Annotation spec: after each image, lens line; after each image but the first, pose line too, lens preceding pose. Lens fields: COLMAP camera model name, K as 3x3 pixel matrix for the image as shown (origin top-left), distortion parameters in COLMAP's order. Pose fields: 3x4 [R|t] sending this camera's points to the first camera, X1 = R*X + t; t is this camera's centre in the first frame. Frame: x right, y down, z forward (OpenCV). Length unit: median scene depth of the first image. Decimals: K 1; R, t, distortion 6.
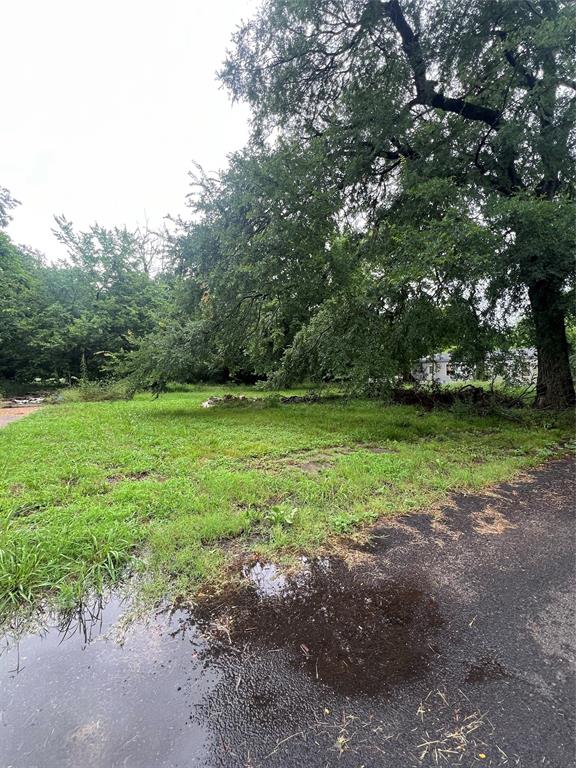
lens RADIAL K [[336.4, 0, 290.9], [0, 336.4, 379.7], [0, 0, 1]] dist [-0.001174, 0.000113]
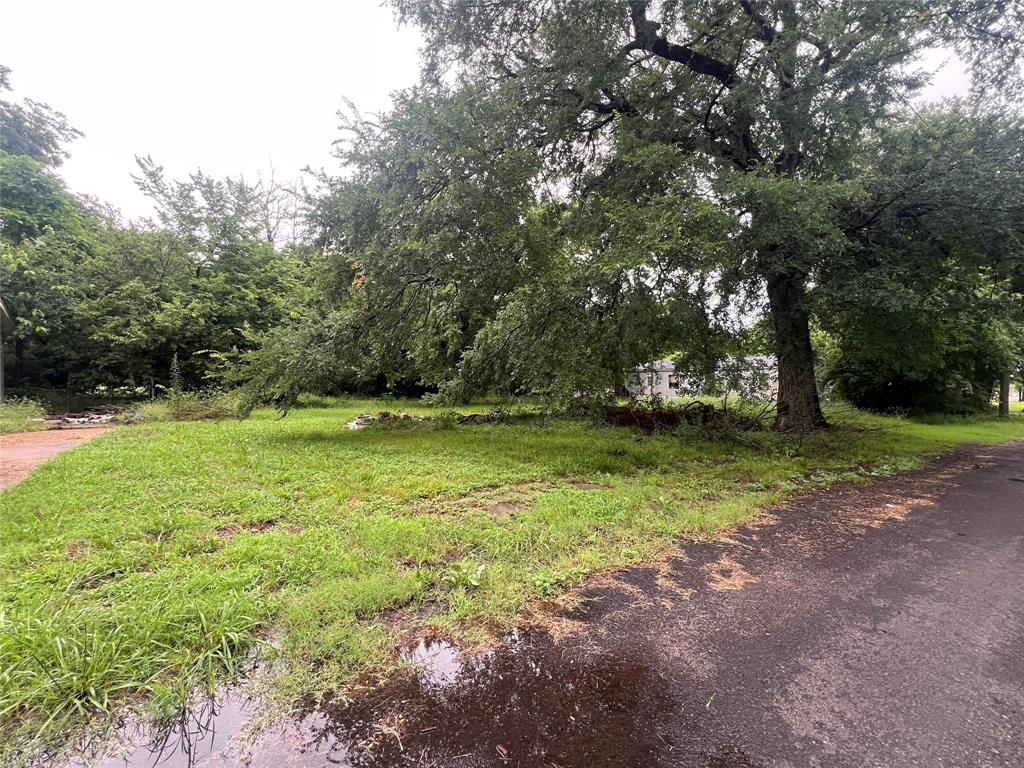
lens RADIAL K [[448.5, 0, 512.9], [0, 448.5, 379.8], [0, 0, 1]] dist [-0.001174, 0.000113]
pose [[0.994744, 0.012696, 0.101602, -0.011467], [-0.010037, 0.999595, -0.026647, -0.003242], [-0.101899, 0.025487, 0.994468, -0.008432]]
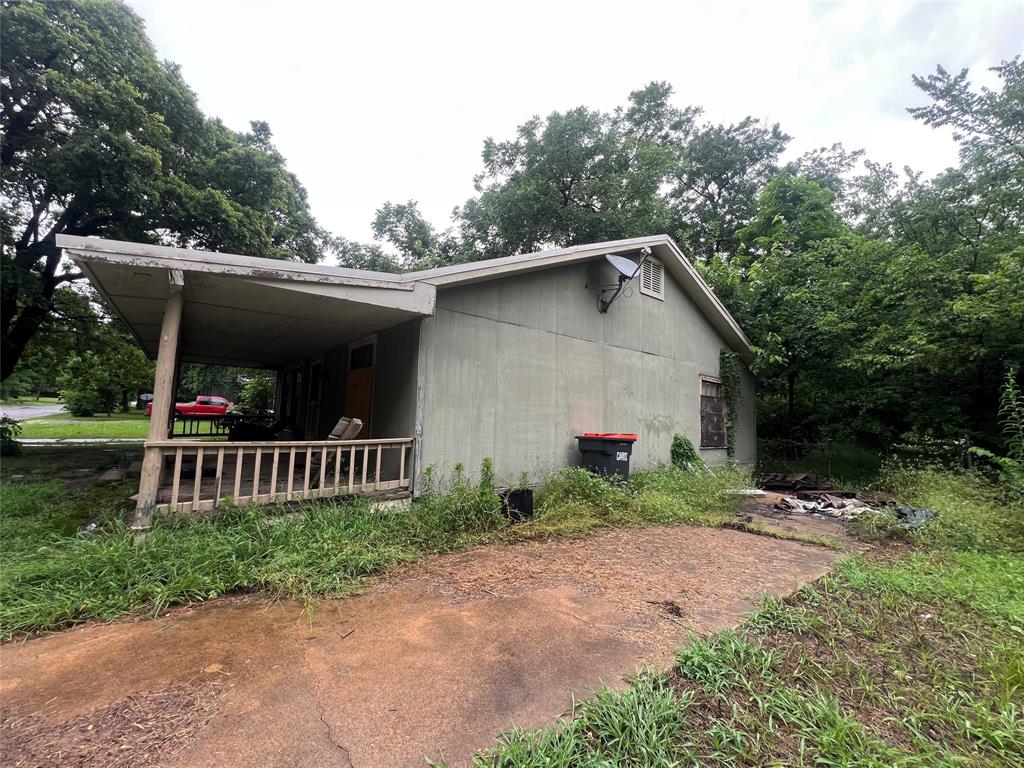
lens RADIAL K [[408.9, 0, 514.8], [0, 408.9, 385.0], [0, 0, 1]] dist [0.000115, -0.000072]
pose [[0.130899, -0.061667, -0.989476, -0.515602], [-0.047532, 0.996525, -0.068395, -0.036646], [0.990256, 0.055984, 0.127513, 0.842385]]
